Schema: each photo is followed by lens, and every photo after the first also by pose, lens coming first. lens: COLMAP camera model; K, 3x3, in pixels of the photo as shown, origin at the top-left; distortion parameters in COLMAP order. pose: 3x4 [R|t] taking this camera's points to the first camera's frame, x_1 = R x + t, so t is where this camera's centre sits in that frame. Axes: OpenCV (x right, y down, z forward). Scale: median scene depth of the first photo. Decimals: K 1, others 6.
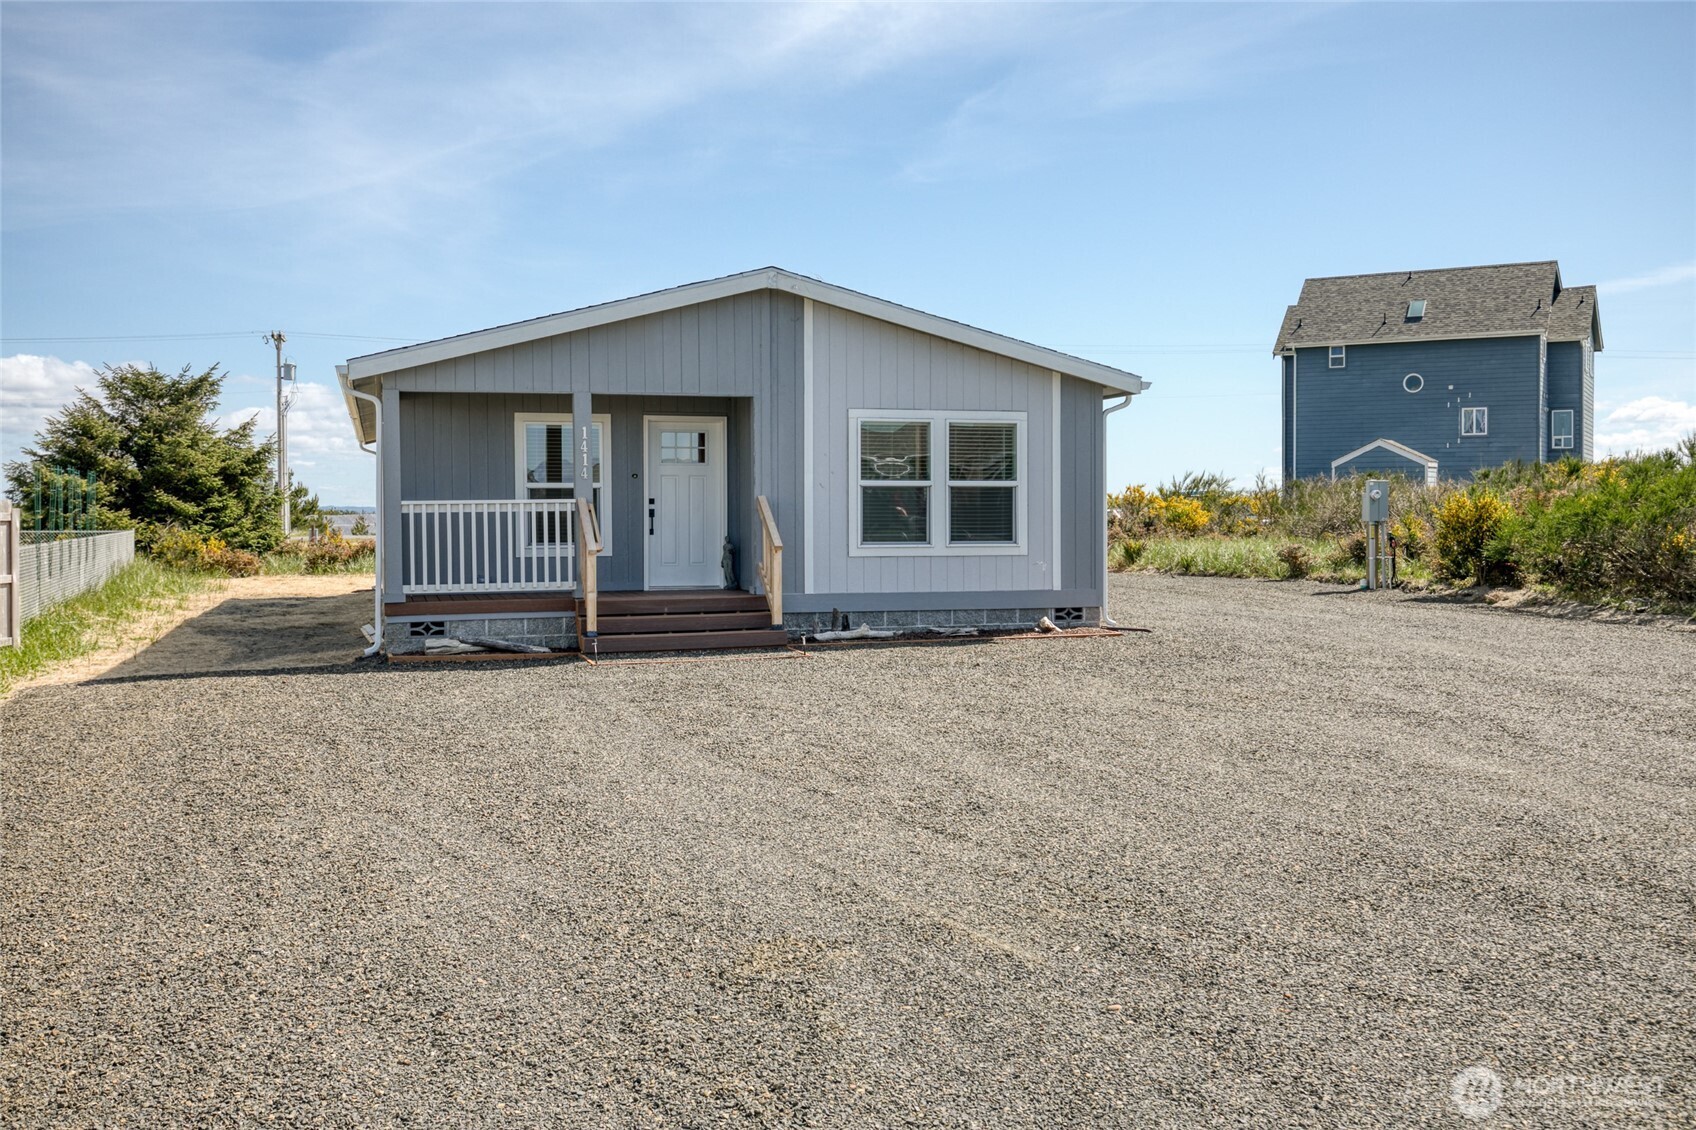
lens RADIAL K [[1704.7, 0, 846.1], [0, 1704.7, 572.1], [0, 0, 1]] dist [0.065053, 0.000000]
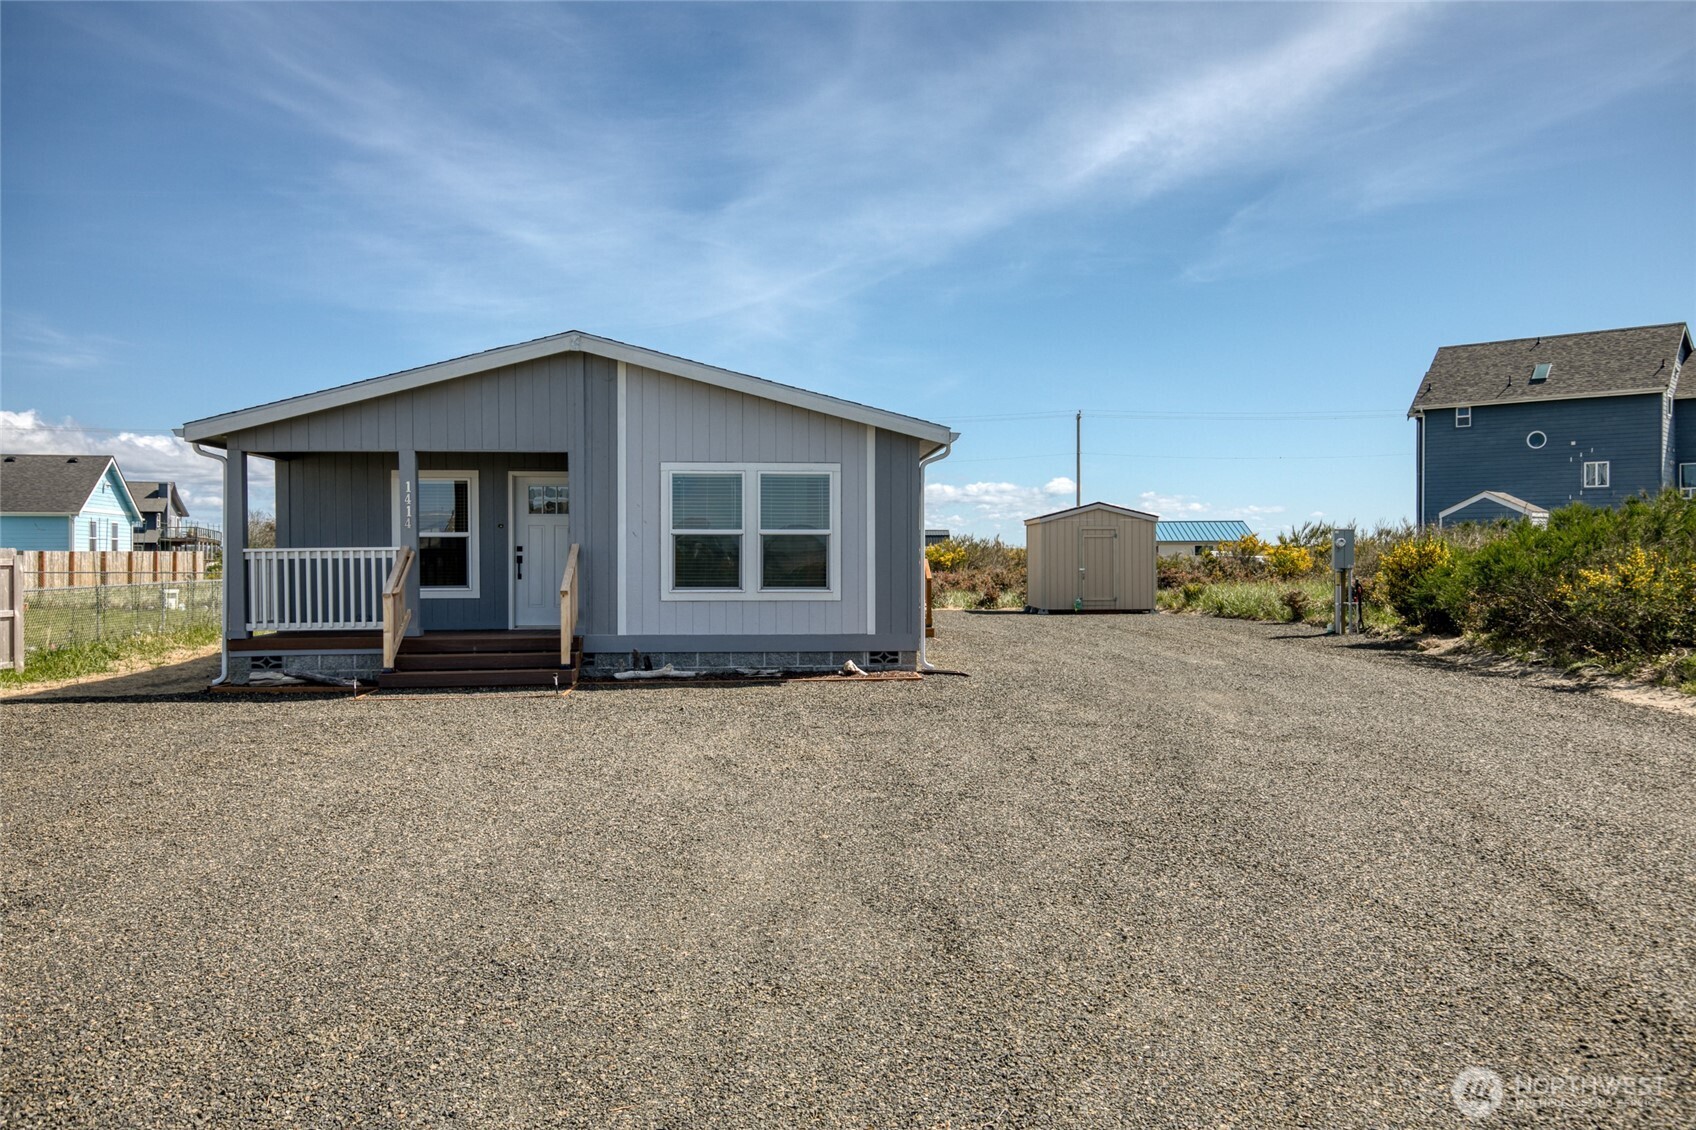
lens RADIAL K [[1365.3, 0, 873.7], [0, 1365.3, 607.0], [0, 0, 1]] dist [0.022309, 0.011567]
pose [[0.976850, 0.009320, -0.213723, 0.288760], [-0.009097, 0.999957, 0.002026, -0.007498], [0.213732, -0.000034, 0.976892, 0.176586]]
